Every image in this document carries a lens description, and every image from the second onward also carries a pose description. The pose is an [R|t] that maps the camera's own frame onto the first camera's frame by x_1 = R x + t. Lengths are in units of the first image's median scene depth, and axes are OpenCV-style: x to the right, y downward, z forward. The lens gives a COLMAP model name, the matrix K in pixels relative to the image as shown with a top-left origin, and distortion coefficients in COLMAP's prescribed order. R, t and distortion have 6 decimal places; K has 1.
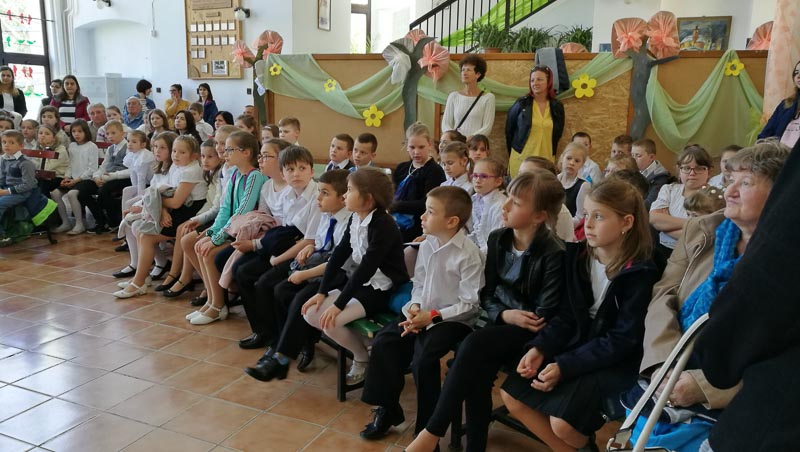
lens RADIAL K [[617.7, 0, 403.1], [0, 617.7, 228.5], [0, 0, 1]] dist [0.002892, 0.012858]
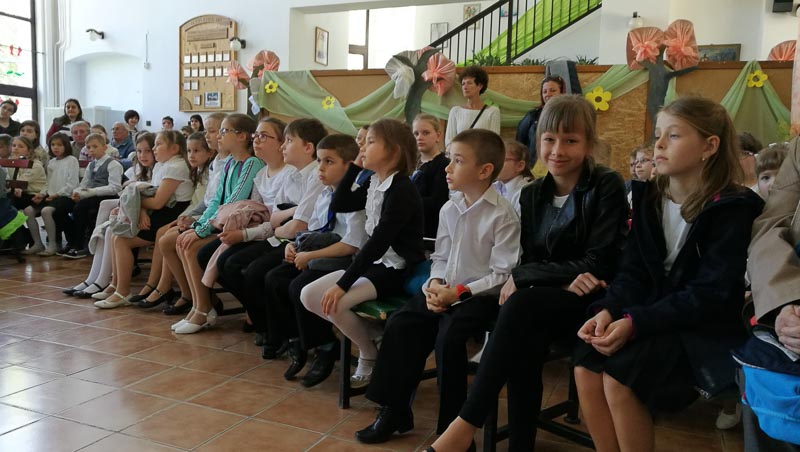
lens RADIAL K [[621.9, 0, 400.0], [0, 621.9, 226.0], [0, 0, 1]] dist [0.007940, 0.001426]
pose [[0.999934, 0.006400, 0.009574, -0.018955], [-0.005340, 0.994246, -0.106992, 0.068813], [-0.010203, 0.106934, 0.994214, 0.081357]]
